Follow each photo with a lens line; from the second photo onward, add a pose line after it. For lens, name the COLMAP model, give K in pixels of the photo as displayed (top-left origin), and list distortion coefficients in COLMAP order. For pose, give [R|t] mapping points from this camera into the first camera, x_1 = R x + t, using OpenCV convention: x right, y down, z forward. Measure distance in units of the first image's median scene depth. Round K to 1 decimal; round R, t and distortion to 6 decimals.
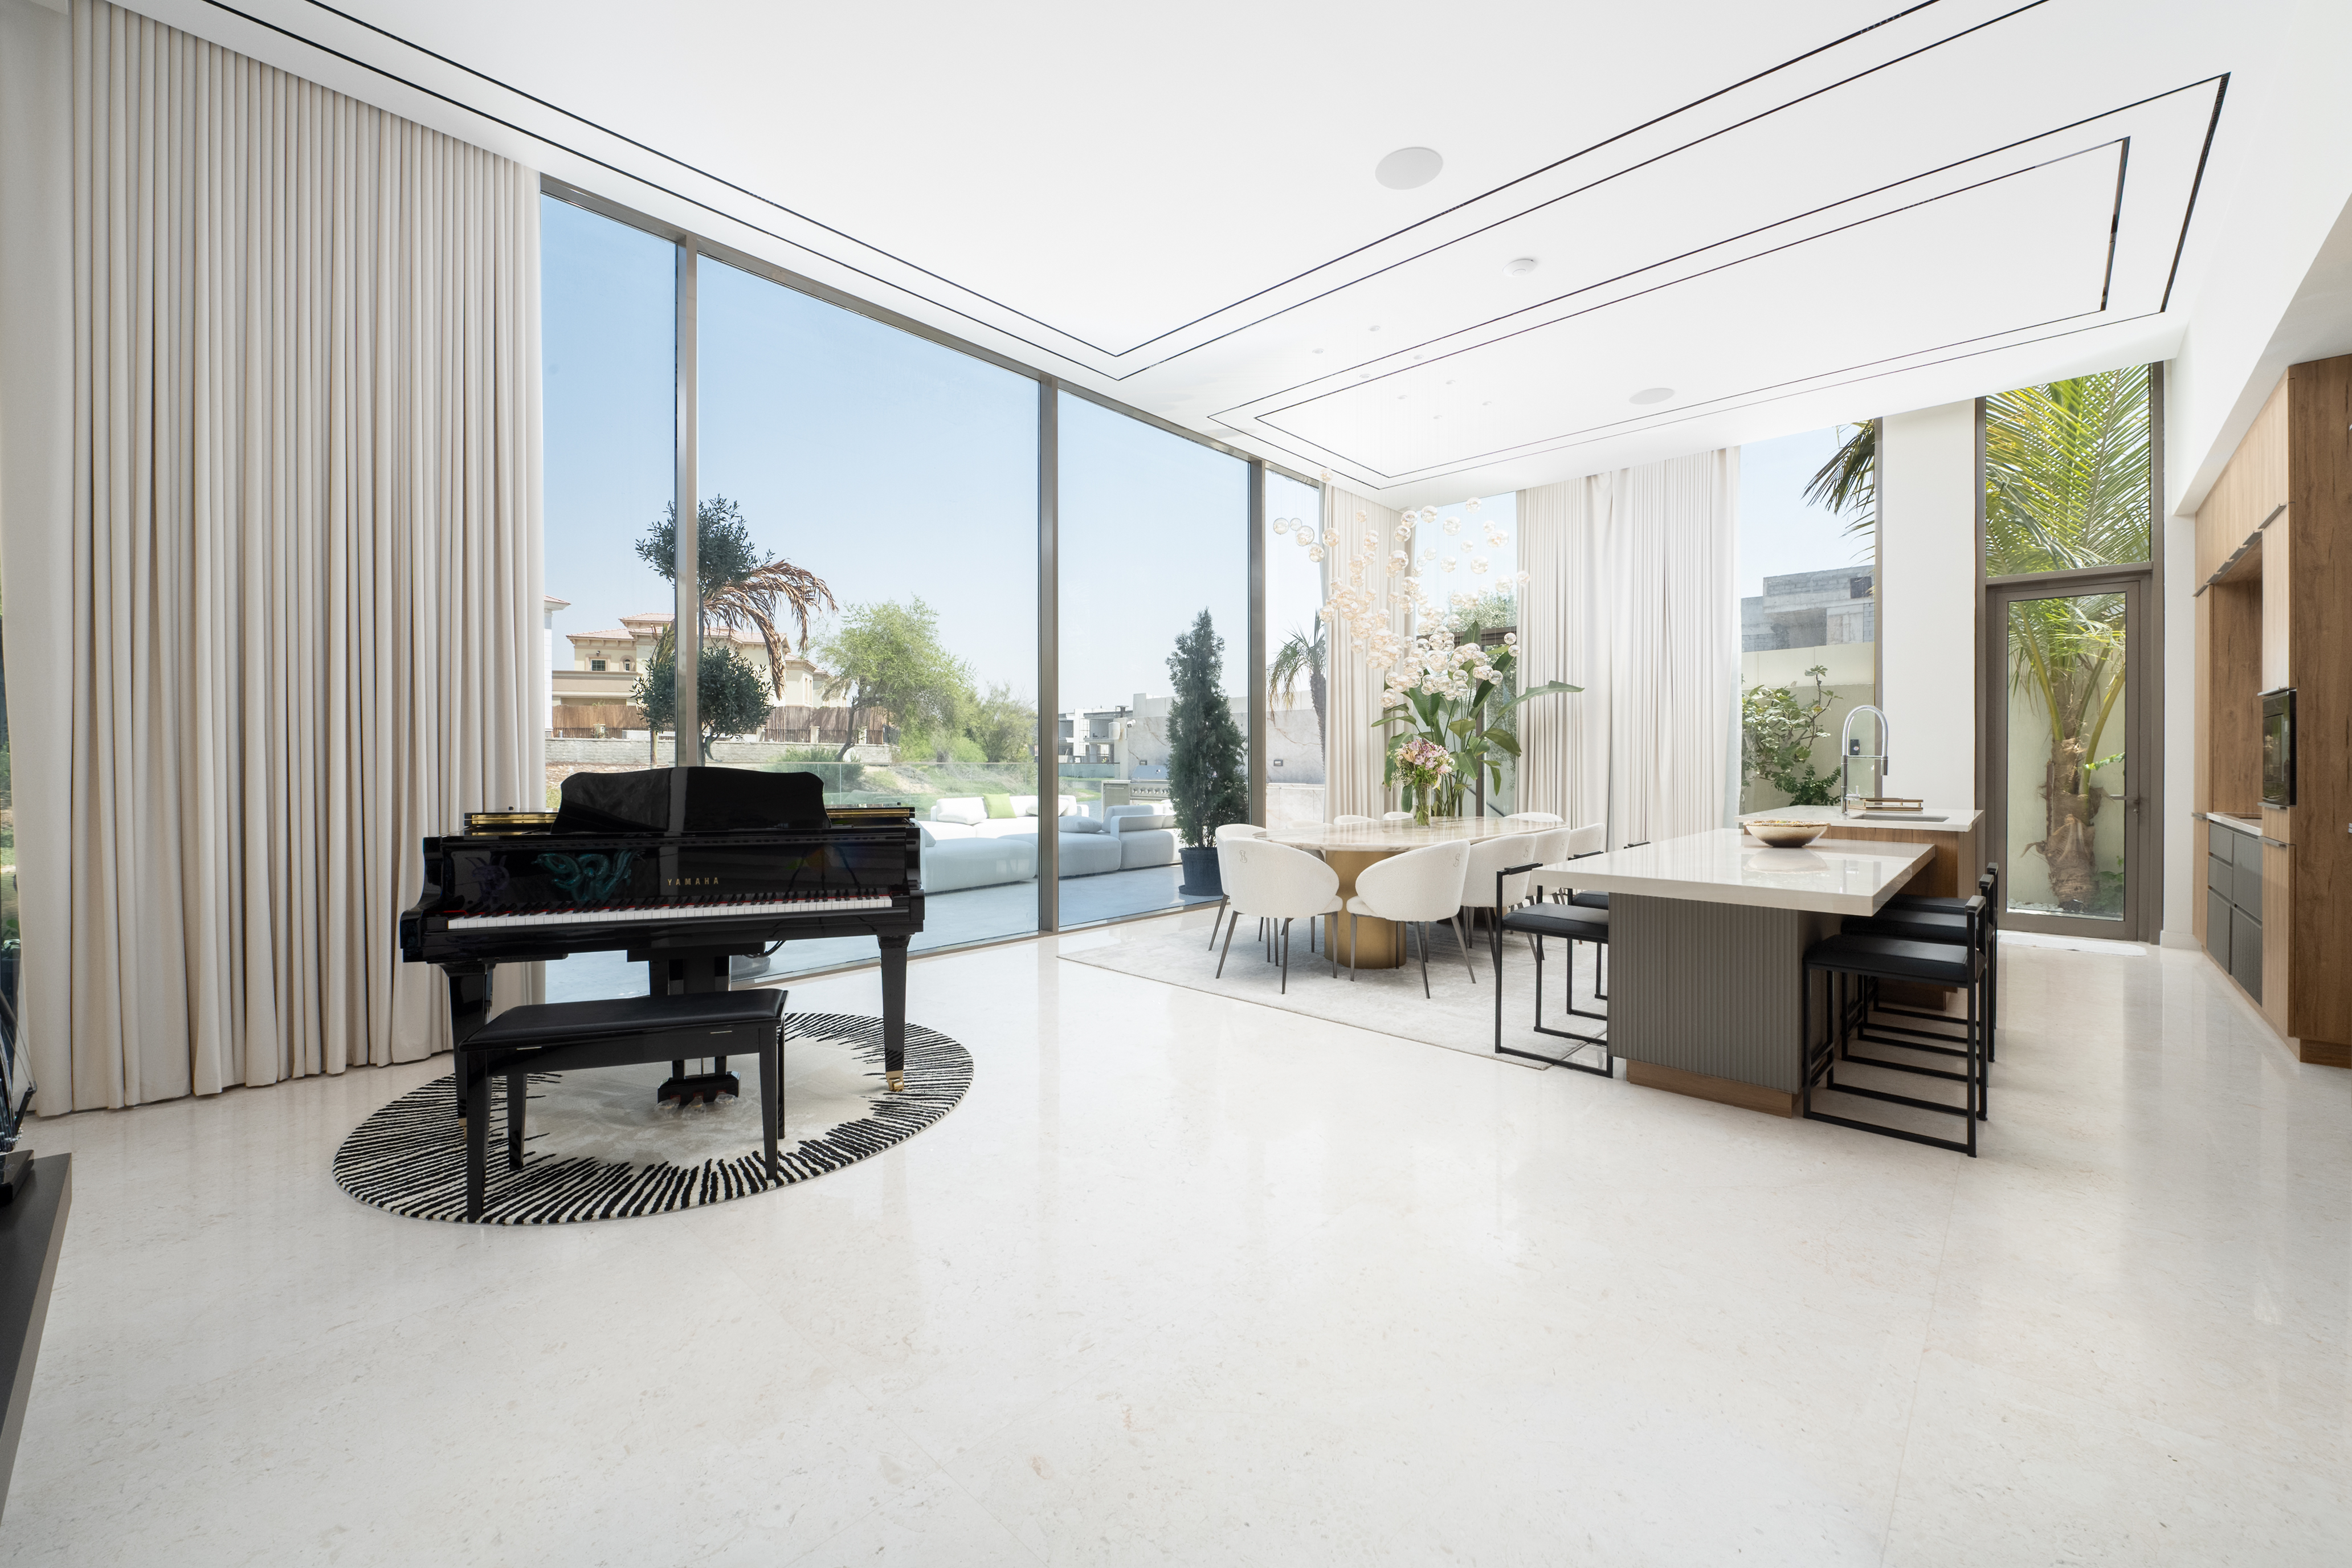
lens RADIAL K [[911.6, 0, 1175.5], [0, 911.6, 771.4], [0, 0, 1]] dist [0.001240, 0.000298]
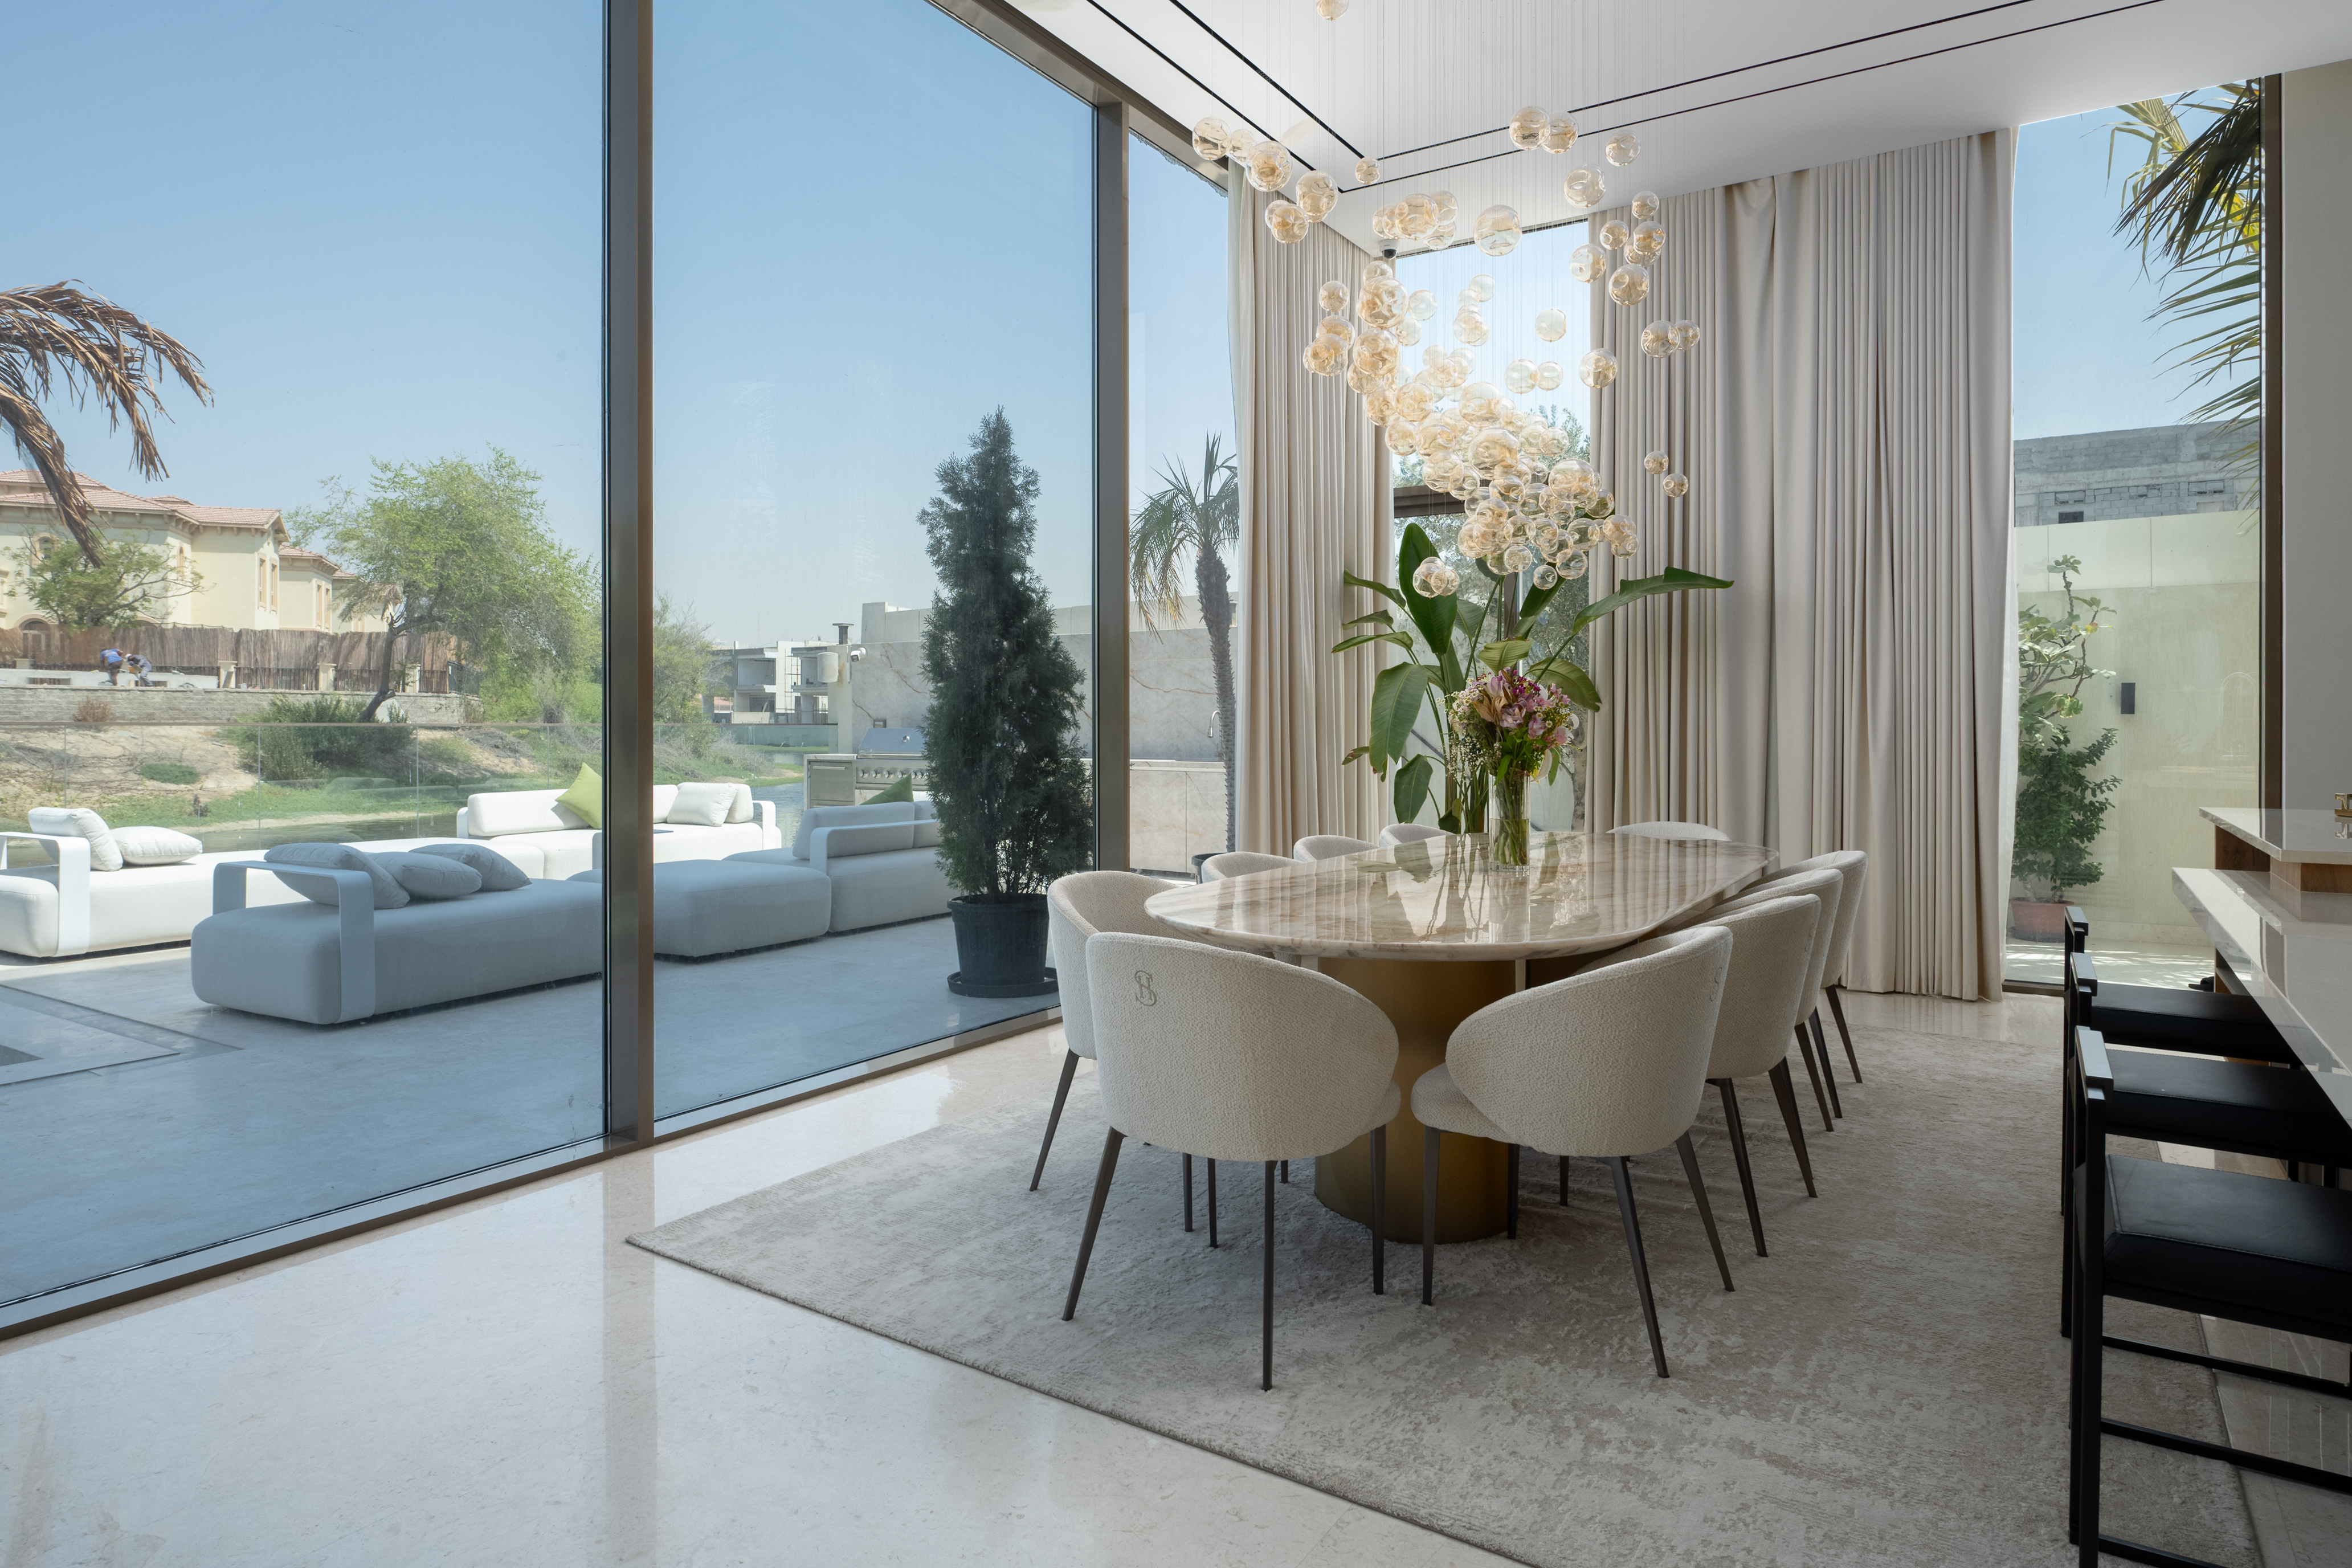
lens RADIAL K [[1343.5, 0, 1202.0], [0, 1343.5, 756.7], [0, 0, 1]] dist [0.001145, 0.003006]
pose [[0.981065, -0.005116, 0.193610, -0.001881], [0.002126, 0.999875, 0.015648, -0.002792], [-0.193666, -0.014940, 0.980954, 0.257450]]
